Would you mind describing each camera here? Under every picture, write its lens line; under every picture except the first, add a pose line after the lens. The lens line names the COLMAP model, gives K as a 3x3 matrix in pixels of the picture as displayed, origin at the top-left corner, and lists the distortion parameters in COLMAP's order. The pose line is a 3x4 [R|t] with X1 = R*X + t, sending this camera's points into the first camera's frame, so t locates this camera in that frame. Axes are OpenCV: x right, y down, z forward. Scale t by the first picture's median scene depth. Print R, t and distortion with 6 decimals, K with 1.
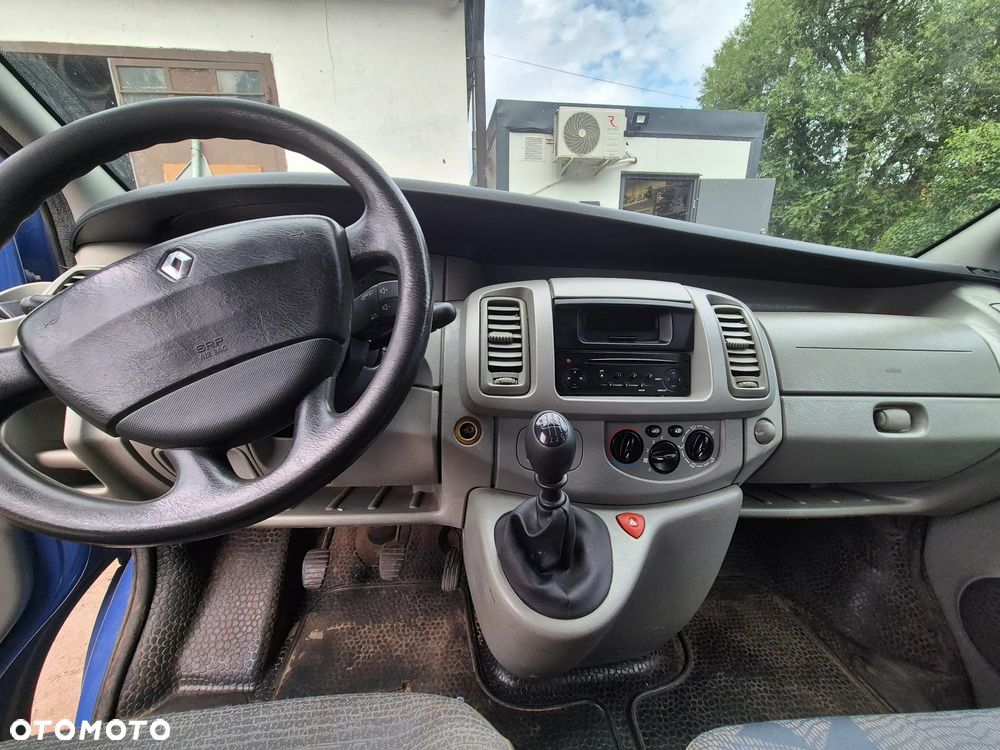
lens RADIAL K [[408.6, 0, 500.5], [0, 408.6, 379.4], [0, 0, 1]] dist [-0.001002, -0.000473]
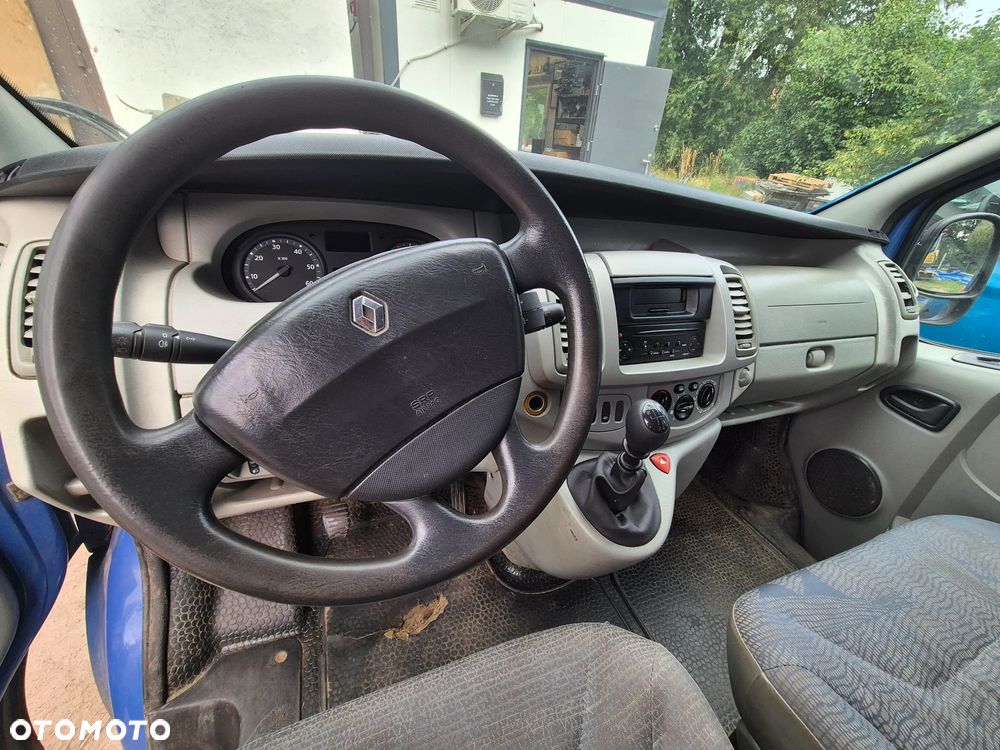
lens RADIAL K [[408.6, 0, 500.5], [0, 408.6, 379.4], [0, 0, 1]] dist [-0.001002, -0.000473]
pose [[0.959689, -0.083710, 0.268309, -0.329910], [0.010302, 0.964454, 0.264051, -0.162760], [-0.280876, -0.250643, 0.926438, 0.018871]]
